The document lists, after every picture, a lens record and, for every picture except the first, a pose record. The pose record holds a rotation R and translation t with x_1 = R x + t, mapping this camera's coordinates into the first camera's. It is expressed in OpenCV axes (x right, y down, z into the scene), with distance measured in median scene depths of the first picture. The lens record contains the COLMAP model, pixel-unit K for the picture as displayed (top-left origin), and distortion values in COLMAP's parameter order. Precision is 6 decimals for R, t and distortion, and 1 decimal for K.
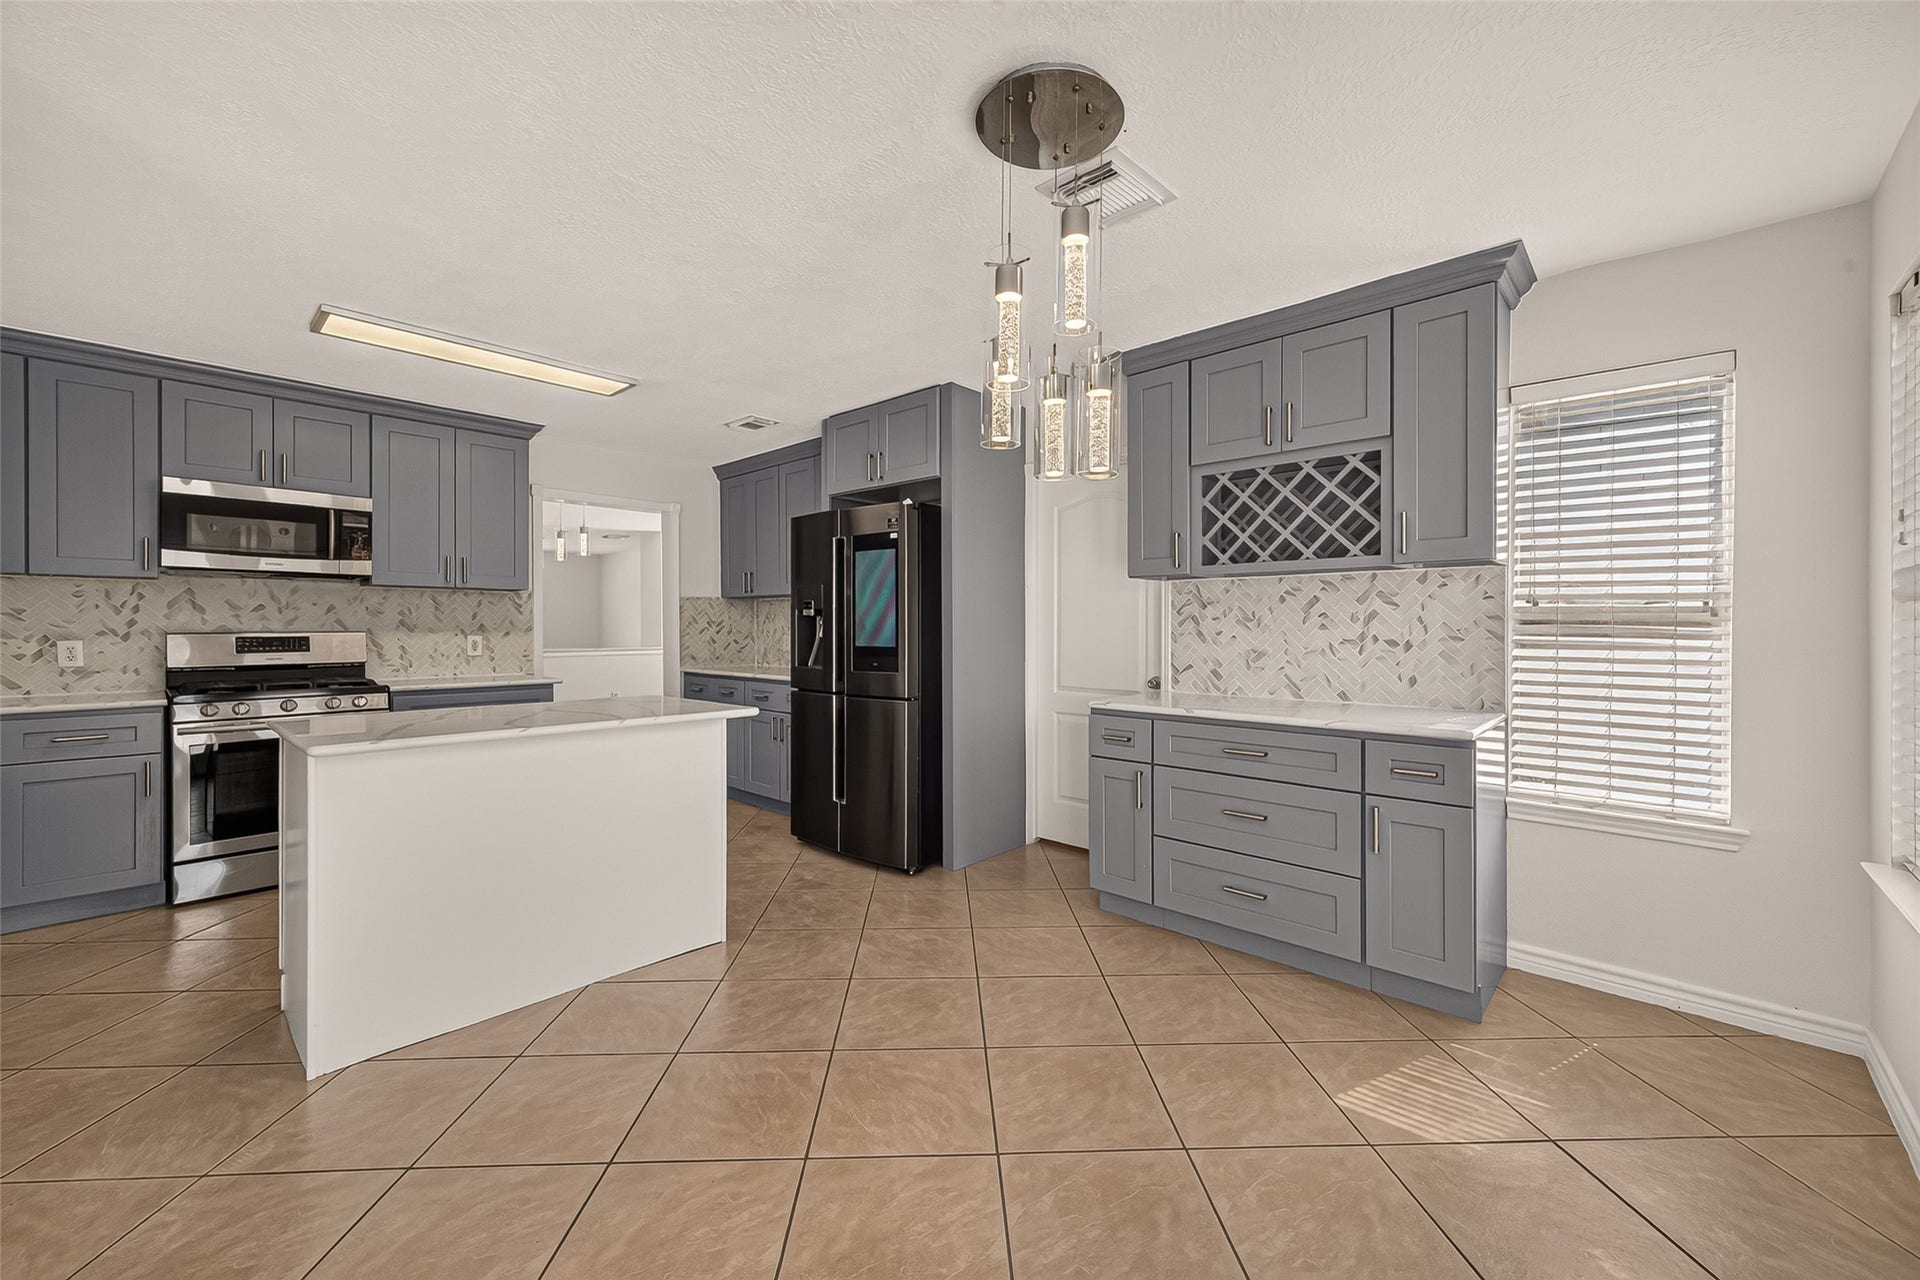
lens RADIAL K [[750.9, 0, 961.1], [0, 750.9, 630.3], [0, 0, 1]] dist [0.006689, 0.000262]
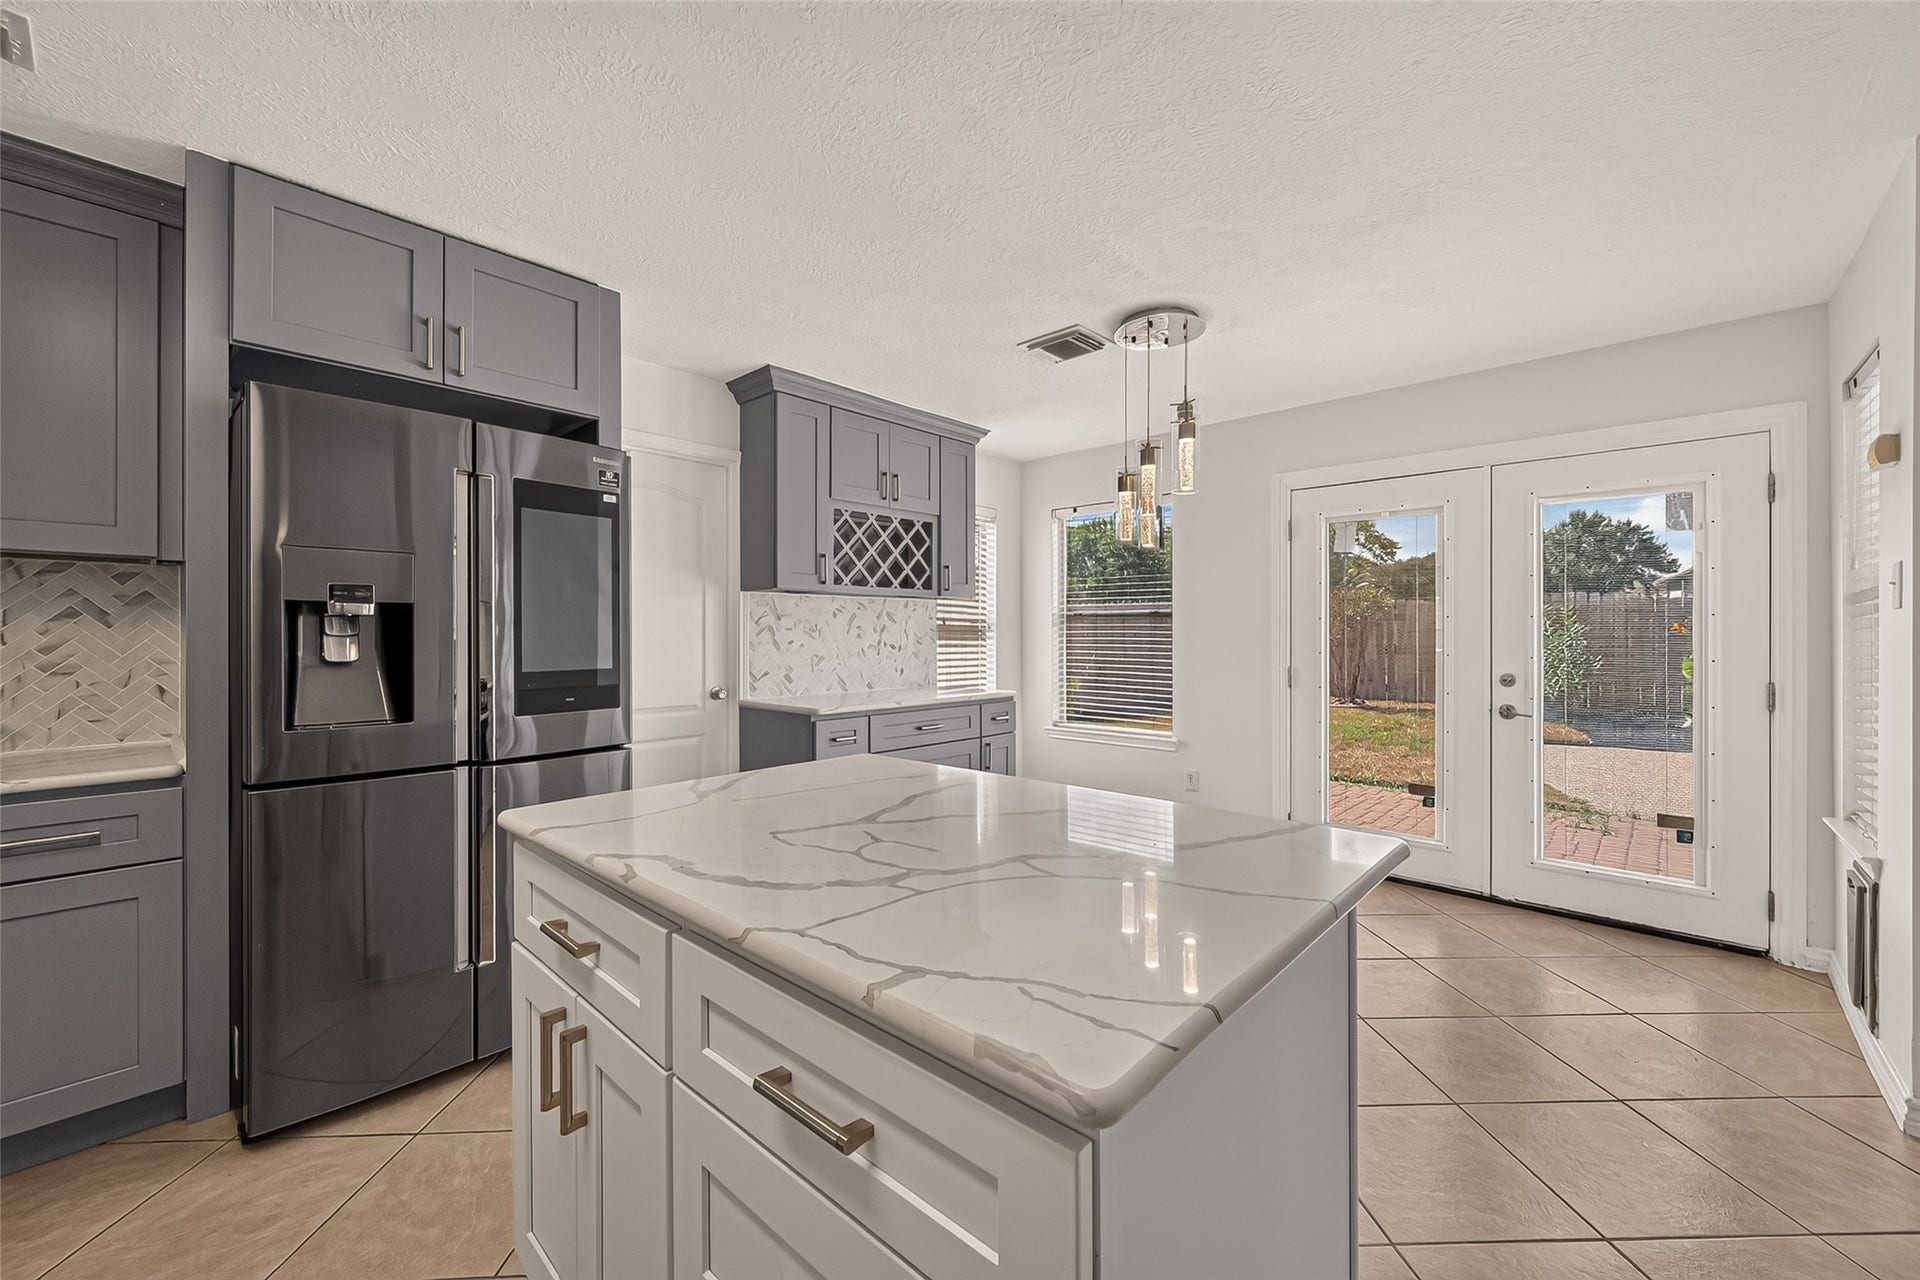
lens RADIAL K [[750.9, 0, 959.1], [0, 750.9, 637.9], [0, 0, 1]] dist [0.006689, 0.000262]
pose [[0.000200, -0.005910, 0.999983, -0.888092], [0.006698, 0.999960, 0.005908, -0.008484], [-0.999978, 0.006696, 0.000240, 0.833701]]
